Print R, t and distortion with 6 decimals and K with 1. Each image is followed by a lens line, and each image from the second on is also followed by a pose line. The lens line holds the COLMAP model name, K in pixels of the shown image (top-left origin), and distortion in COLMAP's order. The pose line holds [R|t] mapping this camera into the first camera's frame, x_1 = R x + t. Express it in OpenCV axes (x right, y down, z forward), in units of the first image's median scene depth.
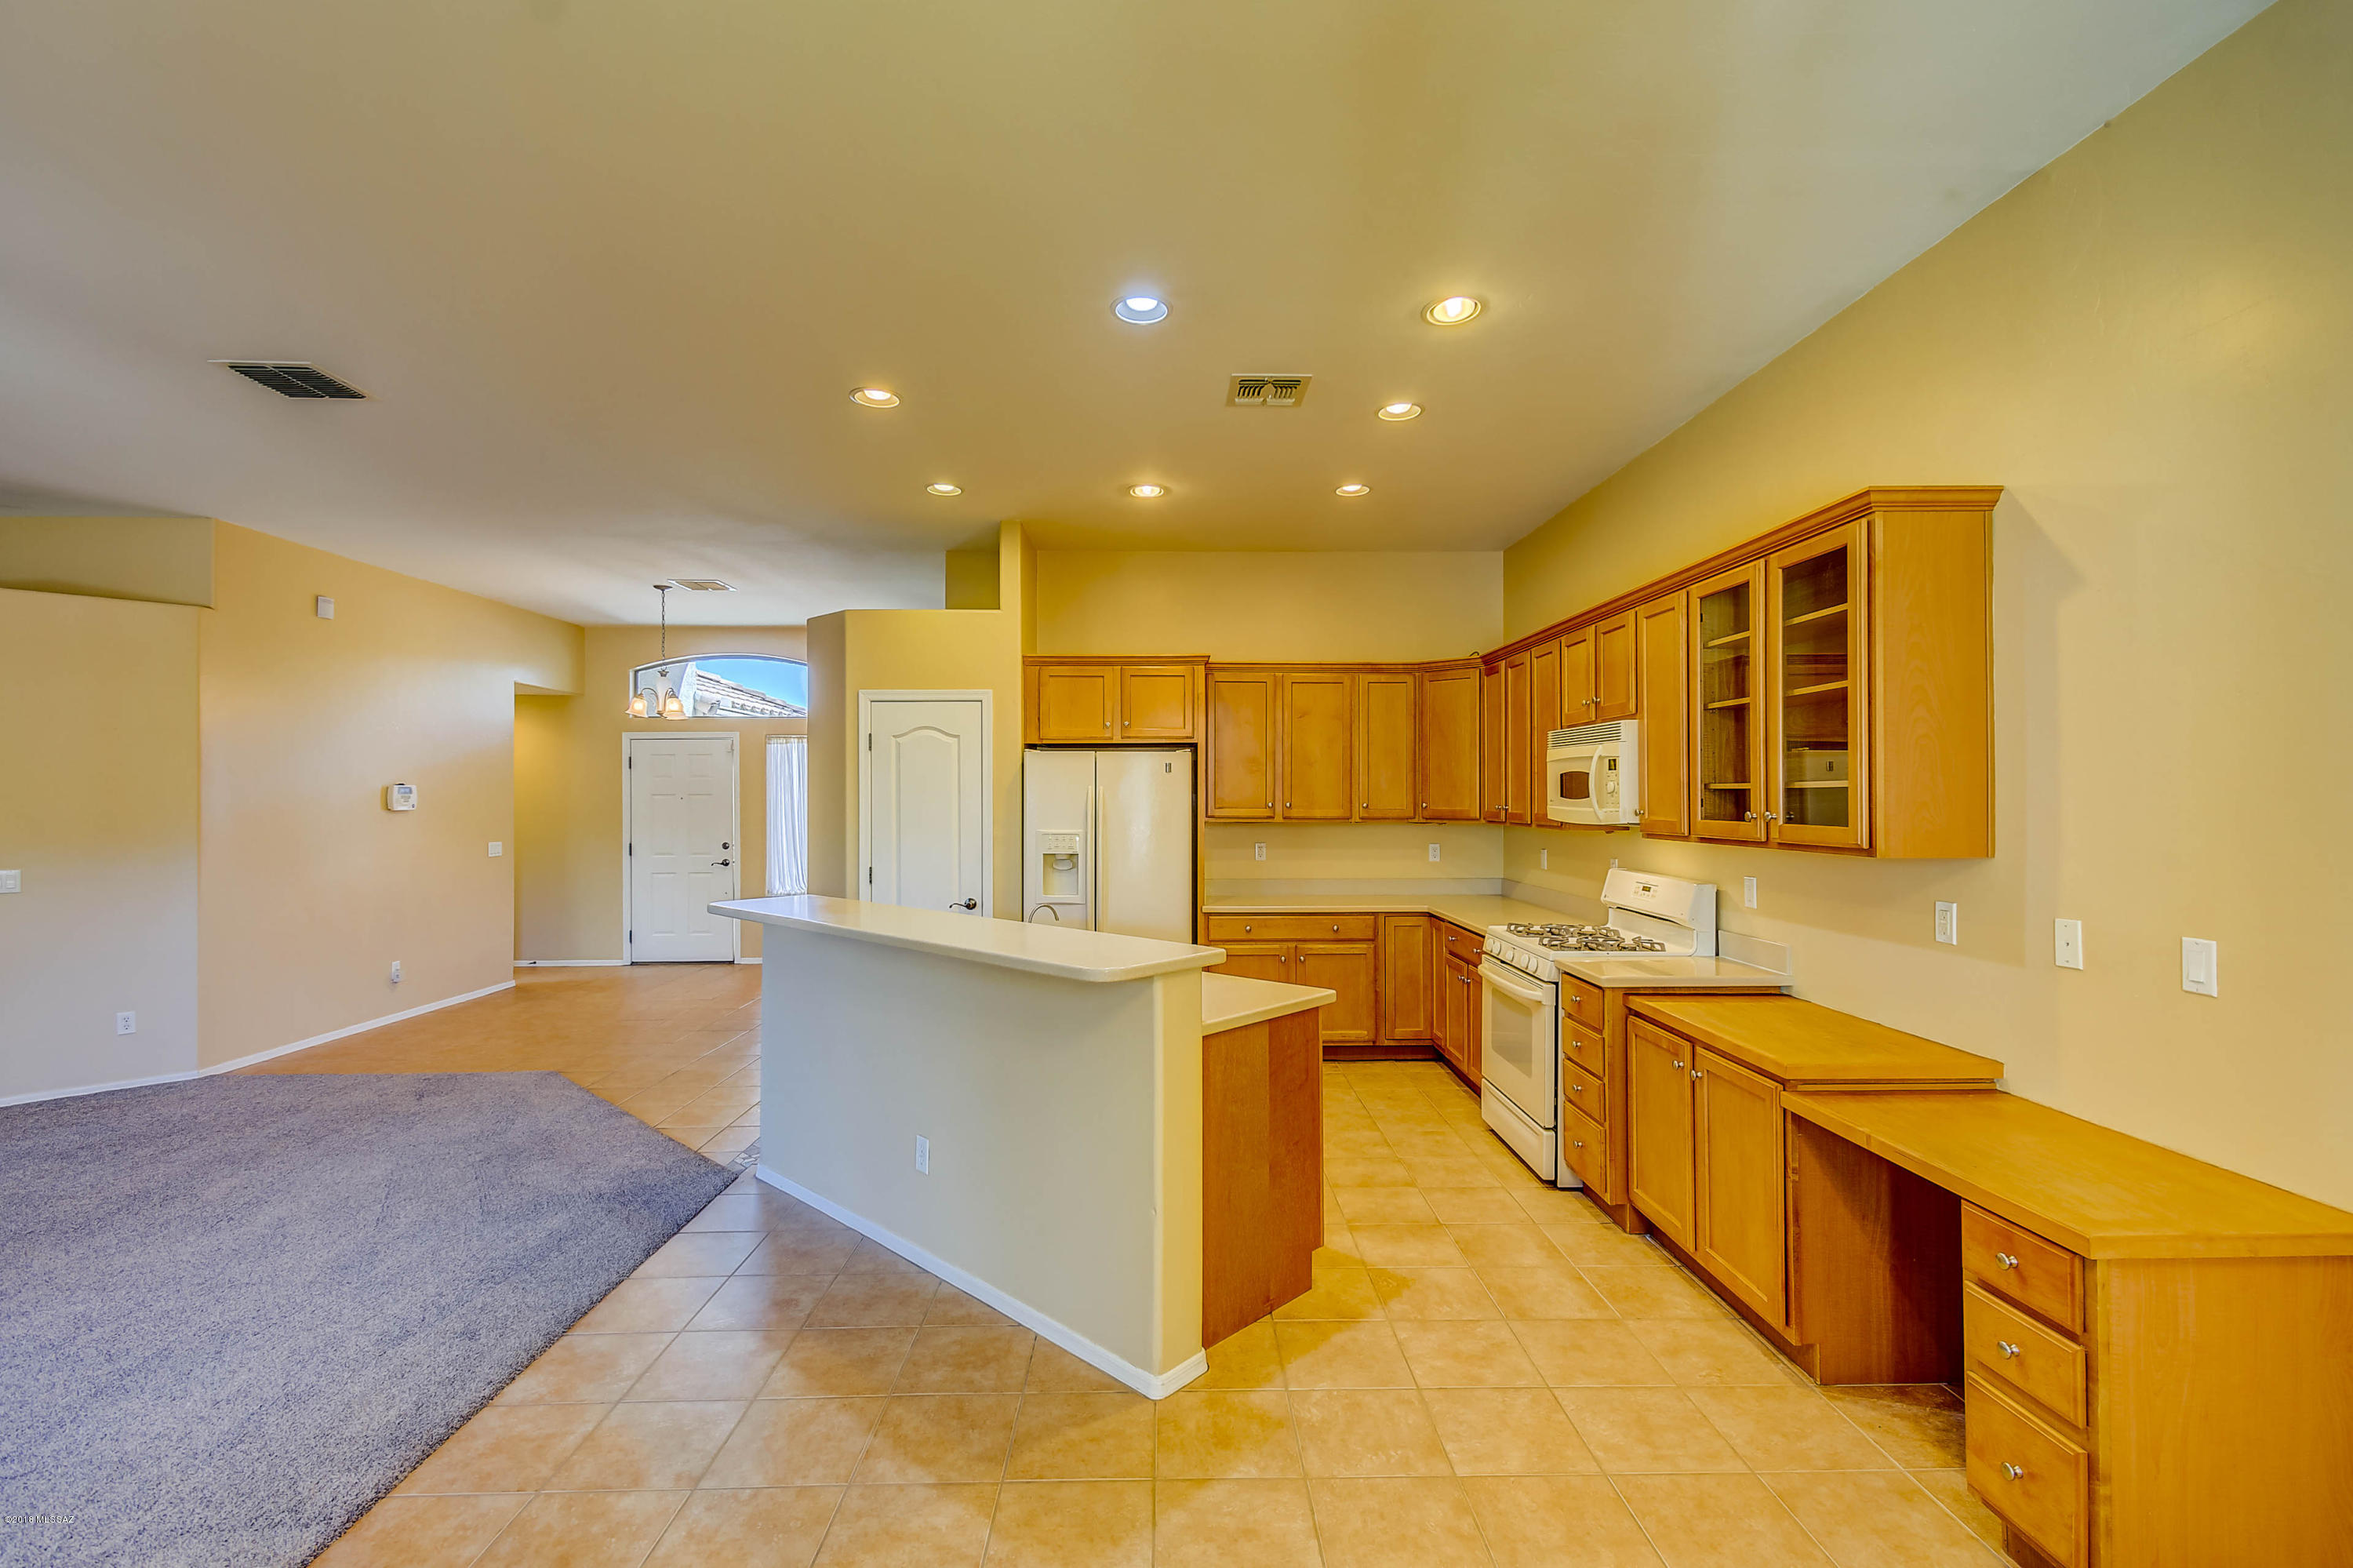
lens RADIAL K [[1034.2, 0, 1183.1], [0, 1034.2, 784.9], [0, 0, 1]] dist [0.012507, -0.001837]
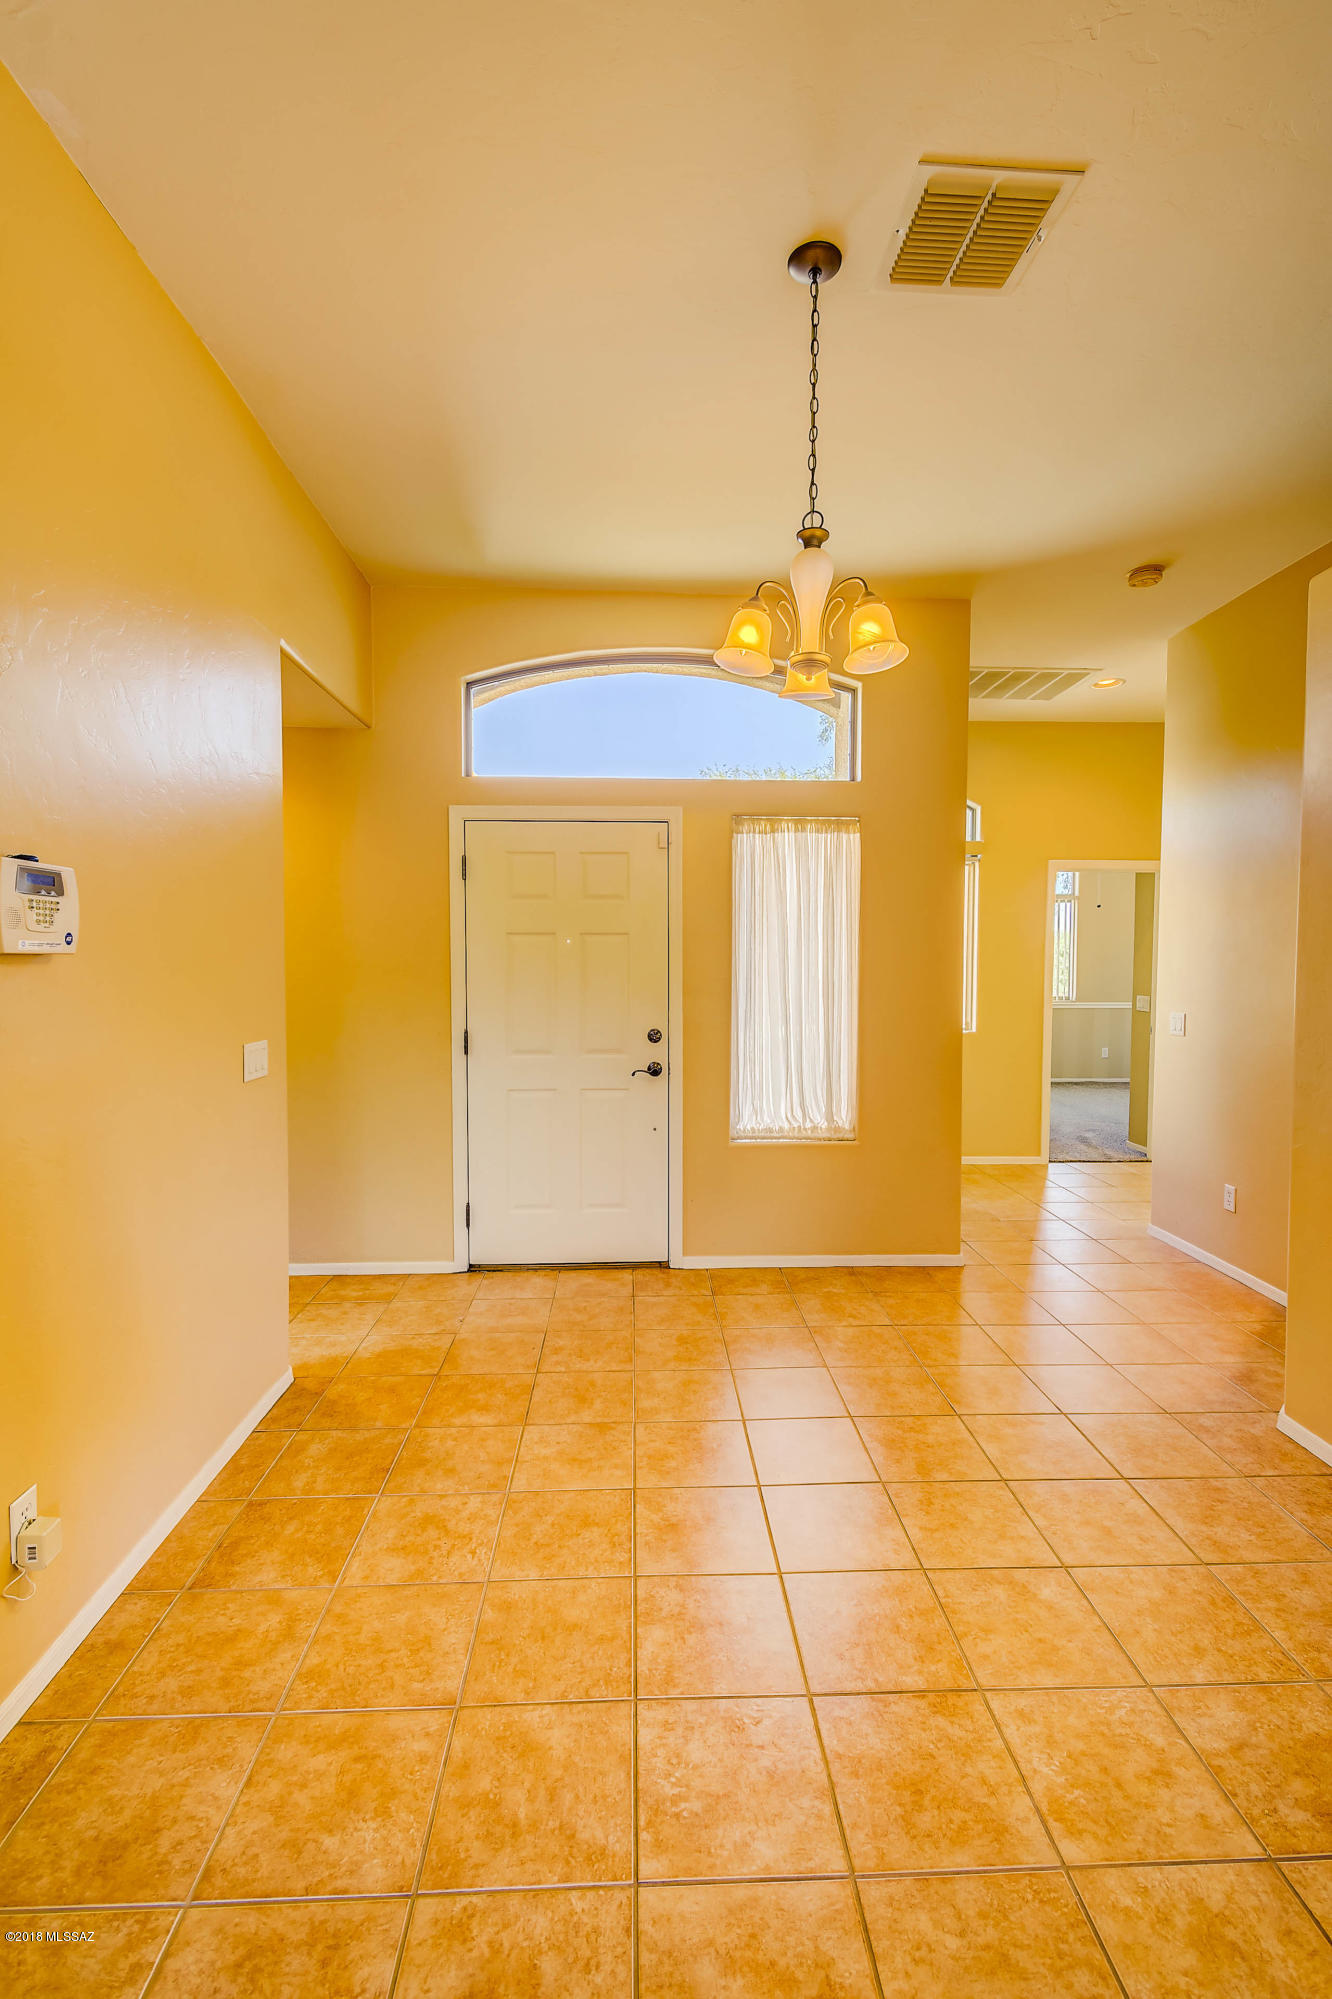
lens RADIAL K [[878.6, 0, 666.9], [0, 878.6, 987.5], [0, 0, 1]] dist [0.012507, -0.001837]
pose [[0.999835, 0.006642, 0.016932, -0.949262], [-0.007298, 0.999212, 0.039004, 0.039974], [-0.016659, -0.039121, 0.999096, 1.232543]]
